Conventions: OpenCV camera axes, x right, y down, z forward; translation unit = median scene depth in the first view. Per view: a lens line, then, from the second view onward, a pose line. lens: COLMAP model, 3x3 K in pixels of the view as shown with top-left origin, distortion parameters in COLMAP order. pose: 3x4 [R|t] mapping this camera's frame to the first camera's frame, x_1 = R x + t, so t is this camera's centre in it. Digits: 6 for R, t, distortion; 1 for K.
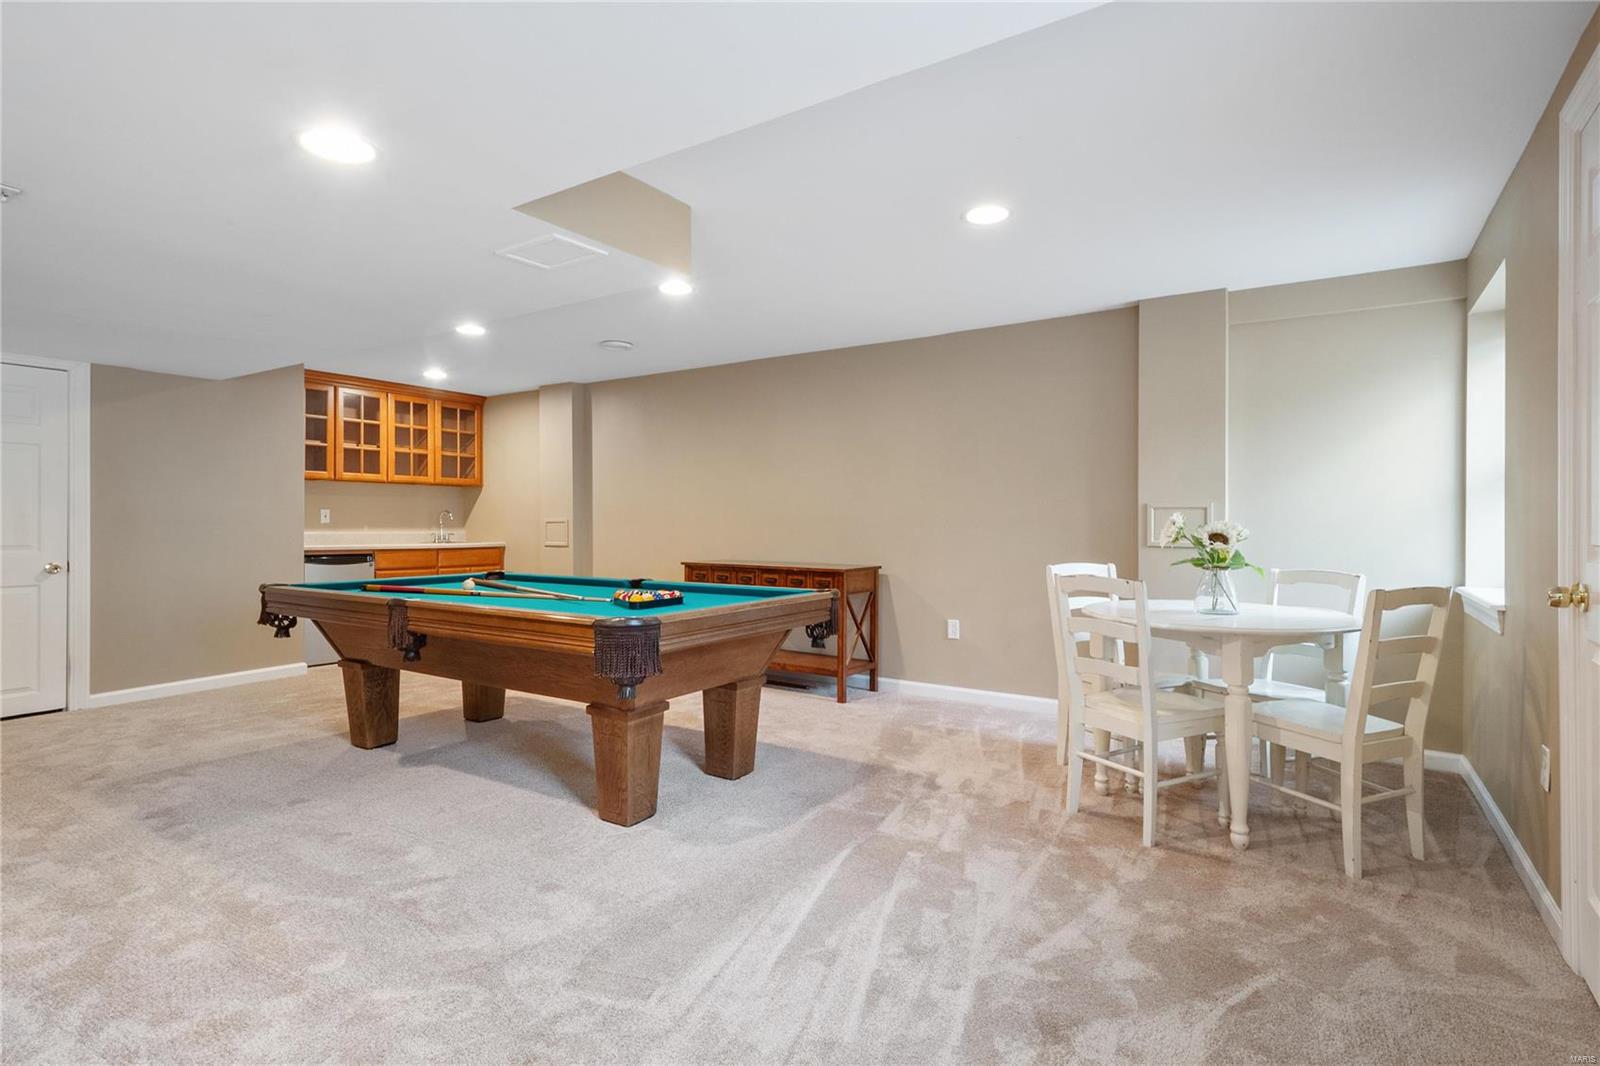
lens RADIAL K [[794.5, 0, 796.0], [0, 794.5, 528.2], [0, 0, 1]] dist [0.013538, 0.001023]
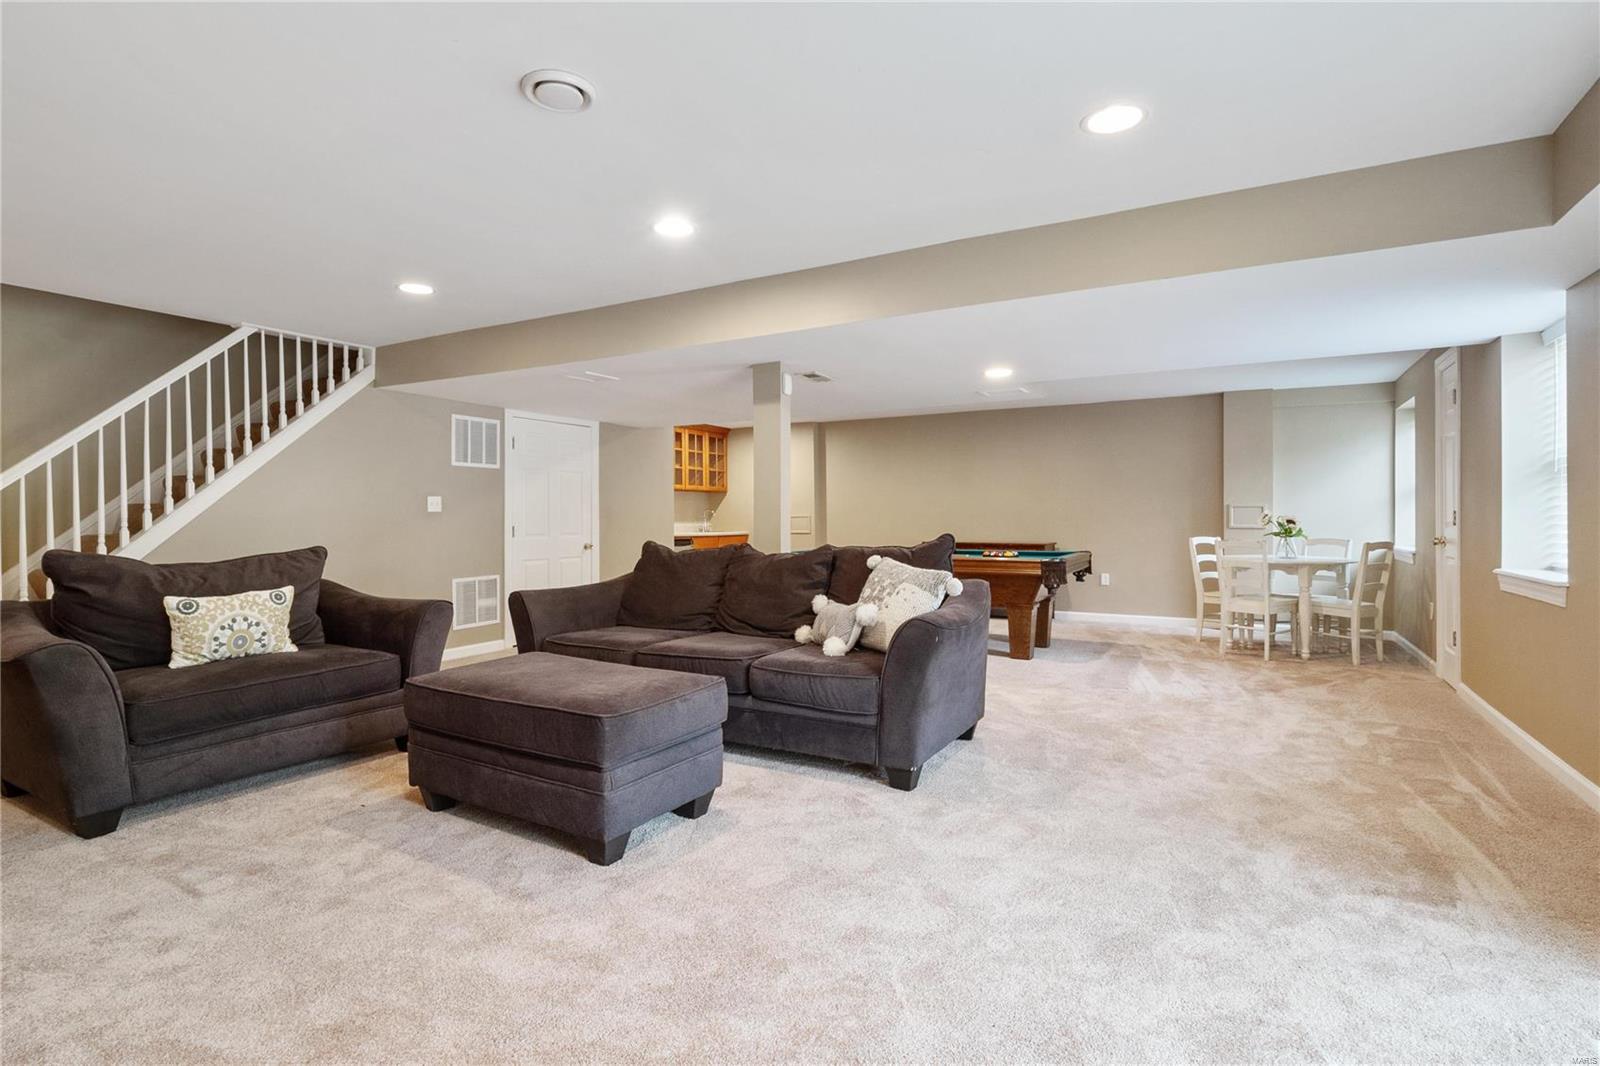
lens RADIAL K [[794.5, 0, 804.1], [0, 794.5, 528.1], [0, 0, 1]] dist [0.013538, 0.001023]
pose [[0.996565, -0.006980, 0.082525, -0.745037], [0.006446, 0.999957, 0.006731, 0.004710], [-0.082568, -0.006176, 0.996566, -0.807775]]
